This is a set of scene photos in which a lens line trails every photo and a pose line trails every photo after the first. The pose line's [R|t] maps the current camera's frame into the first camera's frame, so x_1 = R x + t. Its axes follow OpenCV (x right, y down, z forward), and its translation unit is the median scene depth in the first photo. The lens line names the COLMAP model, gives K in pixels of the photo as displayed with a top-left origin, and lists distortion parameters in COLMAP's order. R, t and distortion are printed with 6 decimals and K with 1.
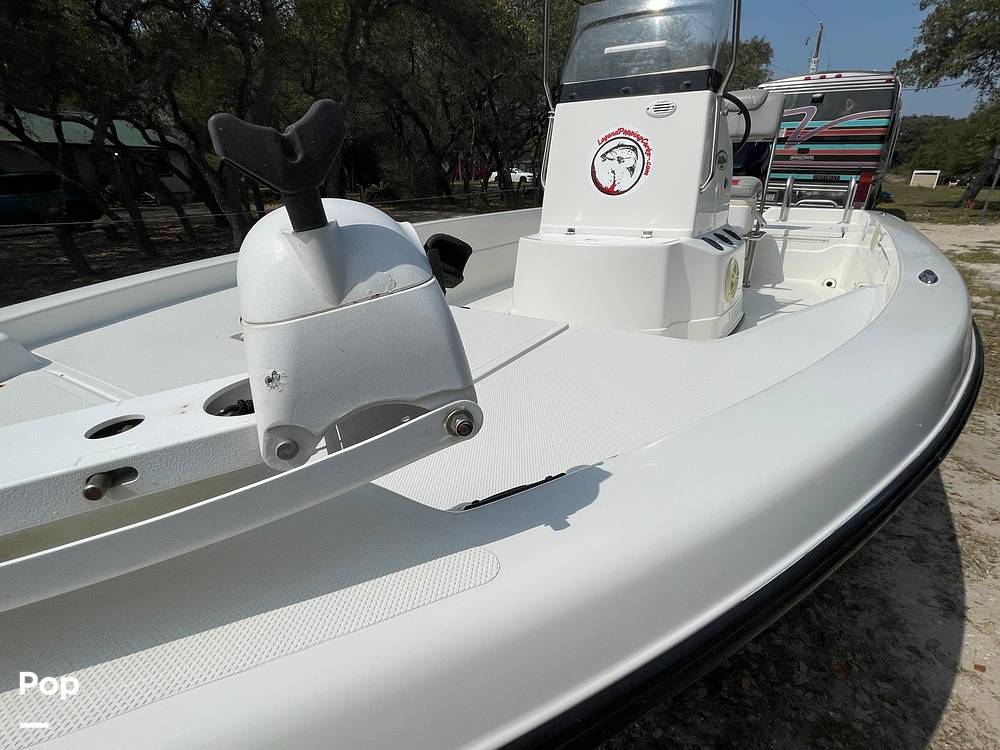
lens RADIAL K [[498.9, 0, 493.1], [0, 498.9, 381.6], [0, 0, 1]] dist [-0.007351, 0.003697]
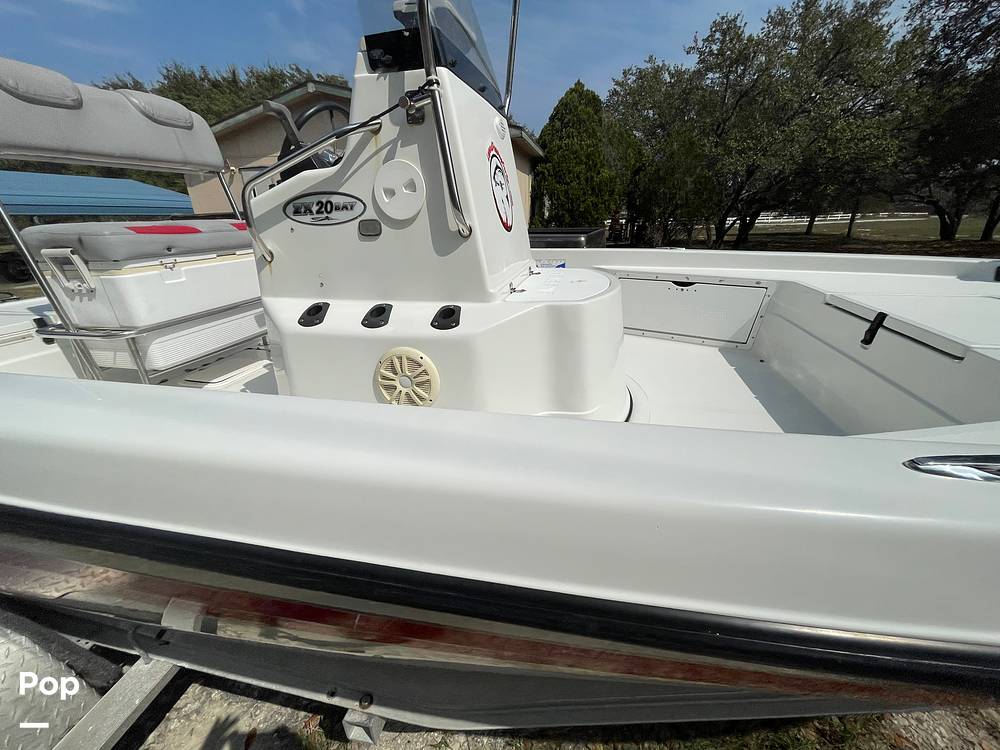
lens RADIAL K [[402.1, 0, 500.6], [0, 402.1, 375.0], [0, 0, 1]] dist [-0.000982, -0.000337]
pose [[-0.330342, -0.337419, 0.881489, -0.379570], [0.386899, 0.803443, 0.452537, -0.482330], [-0.860920, 0.490539, -0.134864, 1.203476]]
